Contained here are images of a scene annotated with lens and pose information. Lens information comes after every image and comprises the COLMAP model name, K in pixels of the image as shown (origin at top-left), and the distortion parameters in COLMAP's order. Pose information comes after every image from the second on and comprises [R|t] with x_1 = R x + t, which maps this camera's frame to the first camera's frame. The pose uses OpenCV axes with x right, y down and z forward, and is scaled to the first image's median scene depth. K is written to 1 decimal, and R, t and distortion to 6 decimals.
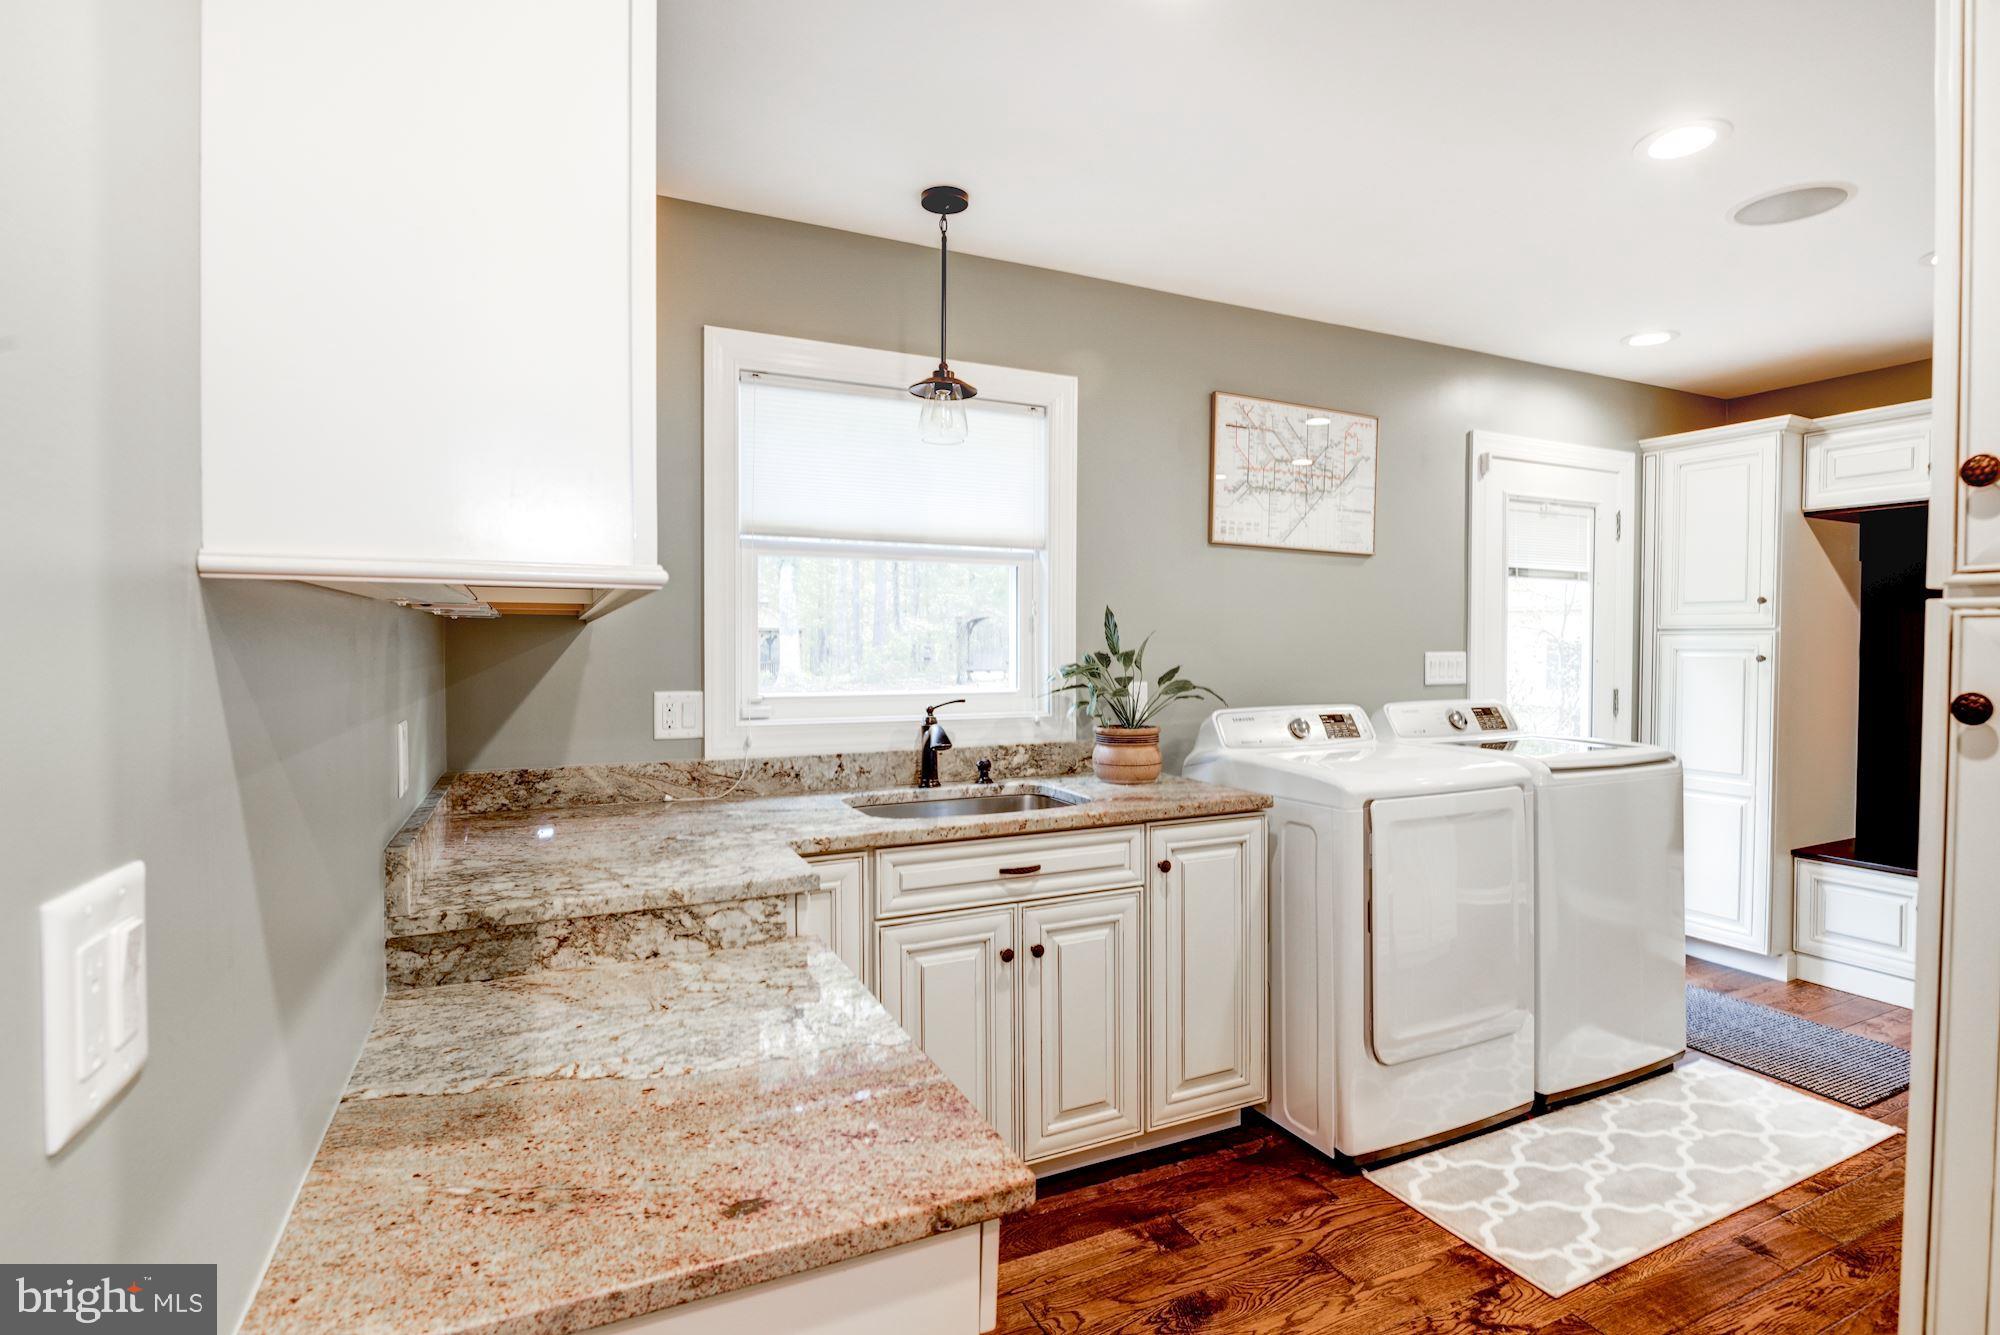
lens RADIAL K [[969.2, 0, 1030.3], [0, 969.2, 650.6], [0, 0, 1]] dist [-0.020191, -0.002013]
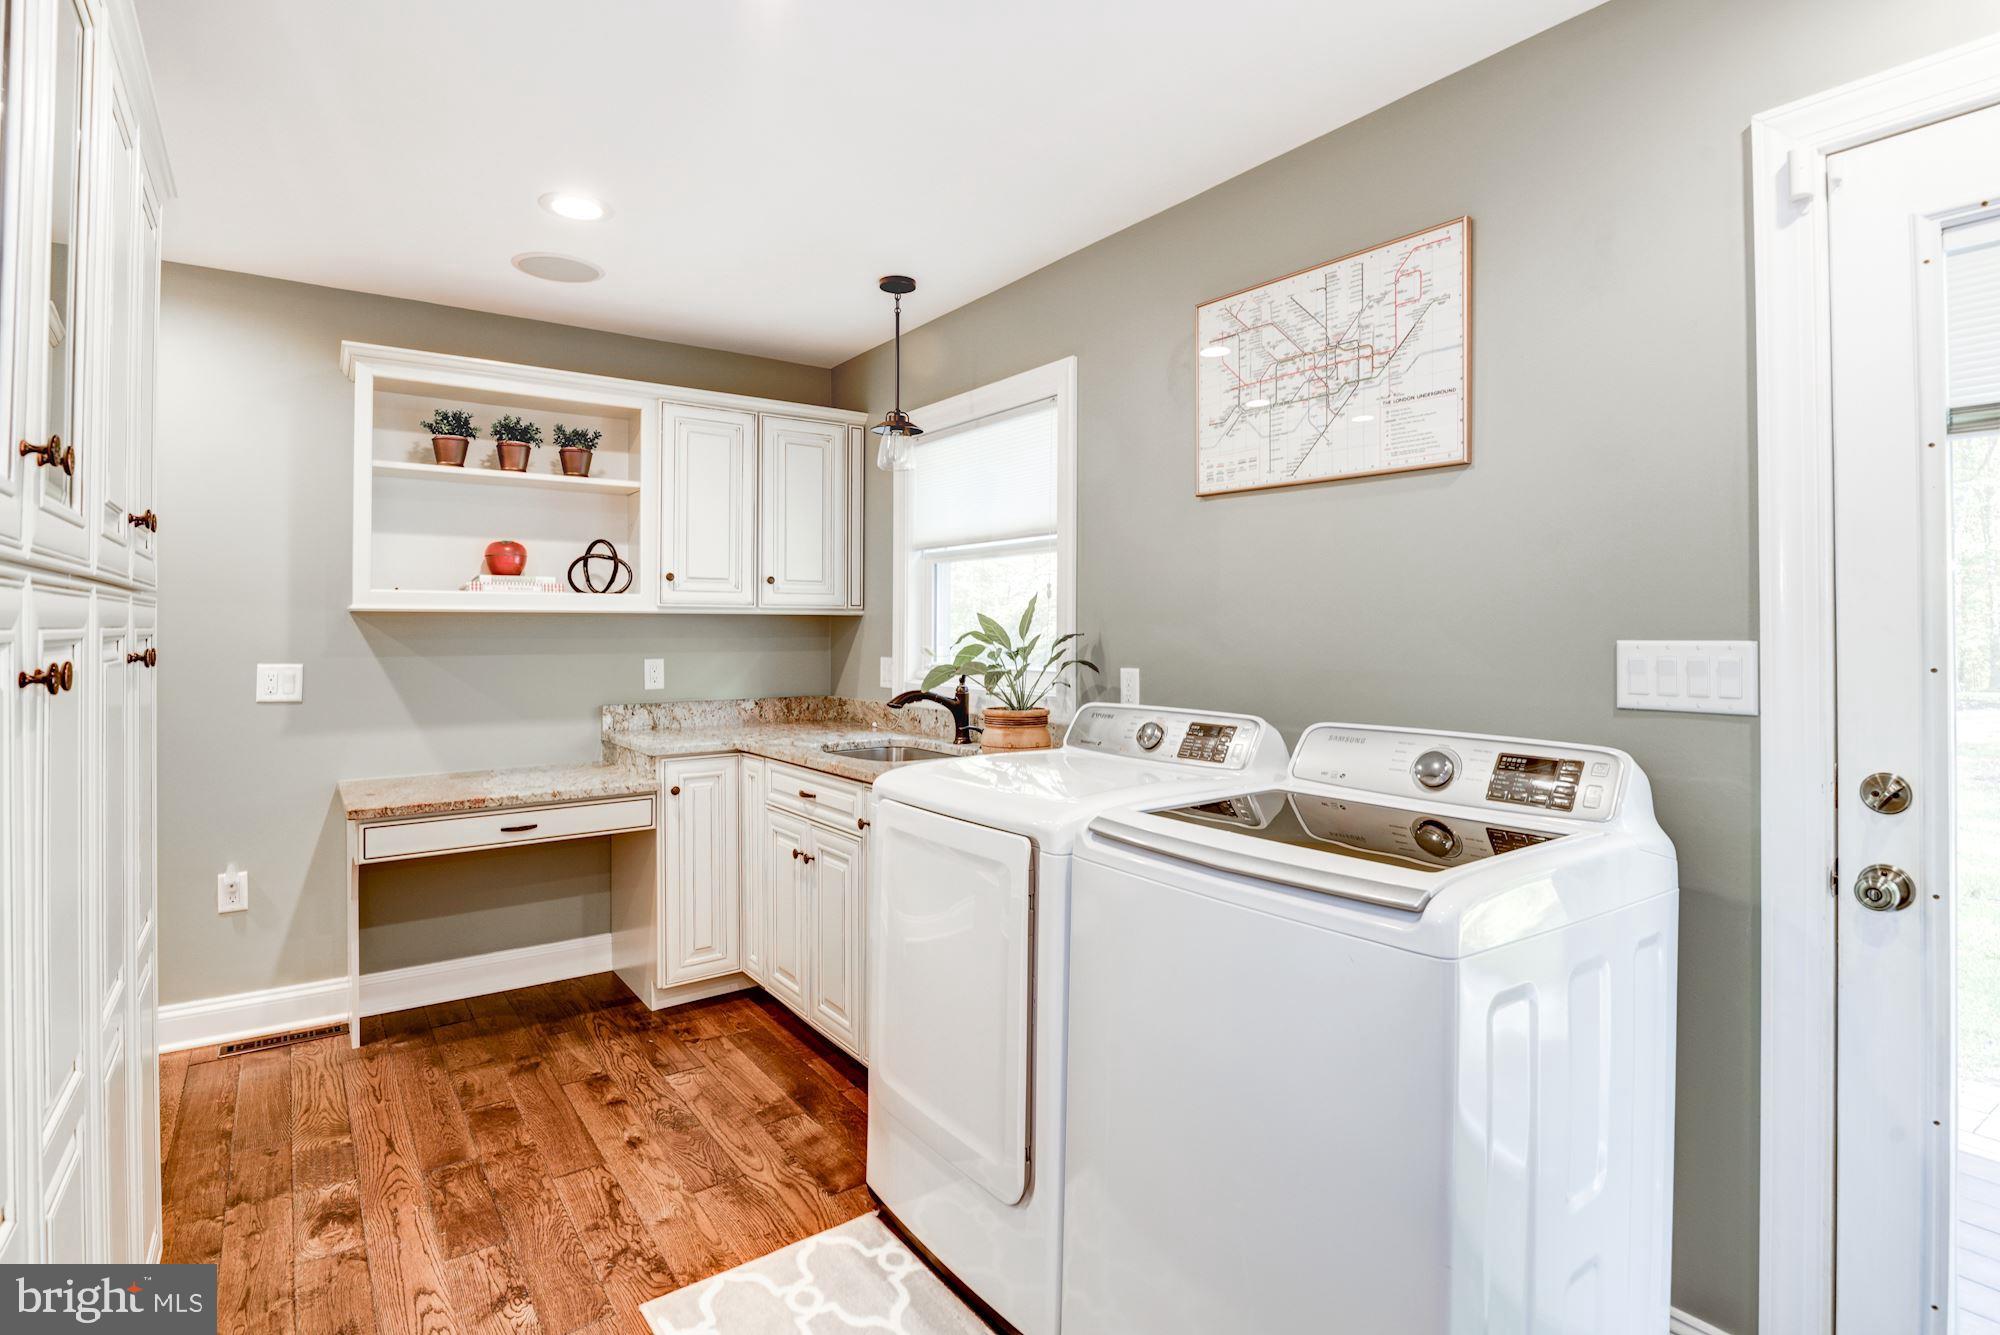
lens RADIAL K [[969.2, 0, 996.2], [0, 969.2, 610.8], [0, 0, 1]] dist [-0.020191, -0.002013]
pose [[0.185979, -0.019593, -0.982358, 0.898913], [-0.007998, 0.999738, -0.021454, 0.000322], [0.982521, 0.011847, 0.185773, 0.668258]]
